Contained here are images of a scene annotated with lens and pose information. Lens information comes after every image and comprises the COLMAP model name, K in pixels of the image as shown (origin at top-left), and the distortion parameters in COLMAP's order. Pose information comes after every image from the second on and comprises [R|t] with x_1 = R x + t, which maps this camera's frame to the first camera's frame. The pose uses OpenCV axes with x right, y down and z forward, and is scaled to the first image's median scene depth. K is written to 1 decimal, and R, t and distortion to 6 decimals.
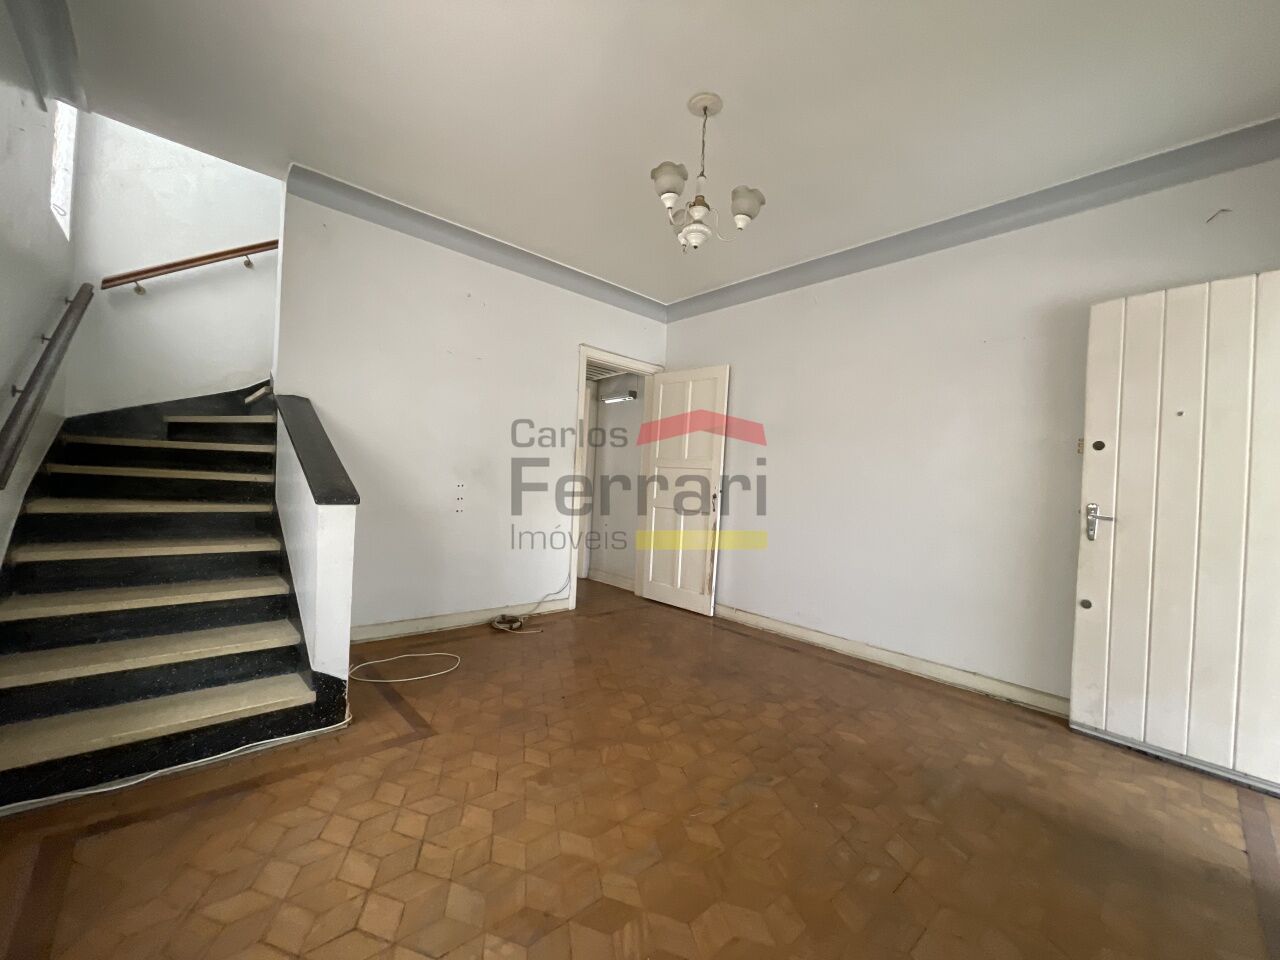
lens RADIAL K [[517.6, 0, 640.0], [0, 517.6, 480.0], [0, 0, 1]] dist [0.003530, -0.000070]
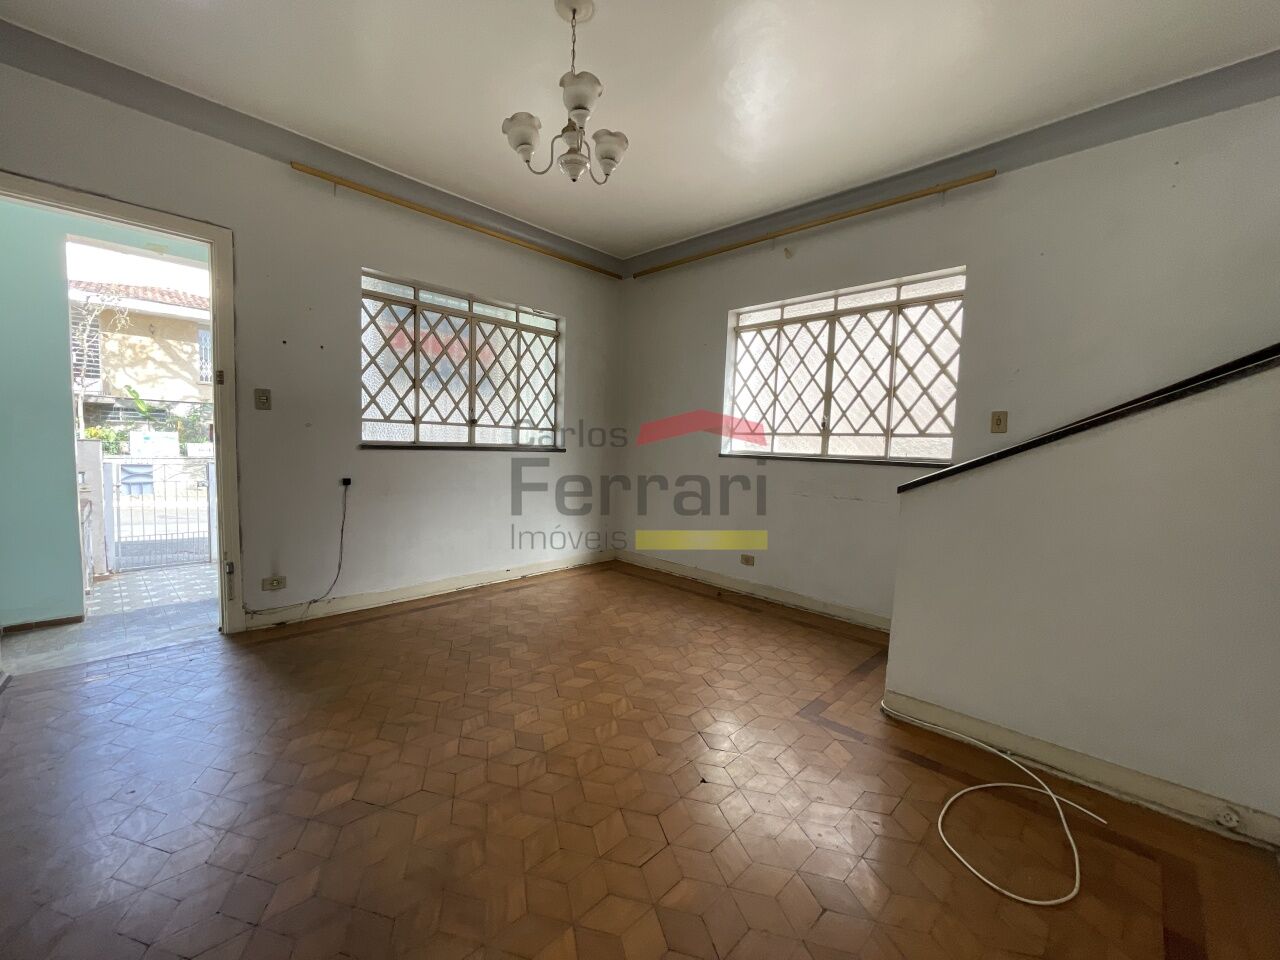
lens RADIAL K [[517.6, 0, 640.0], [0, 517.6, 480.0], [0, 0, 1]] dist [0.003530, -0.000070]
pose [[-0.994996, -0.075155, -0.065835, 0.016994], [-0.079700, 0.994401, 0.069382, -0.010762], [0.060252, 0.074282, -0.995415, 2.453424]]
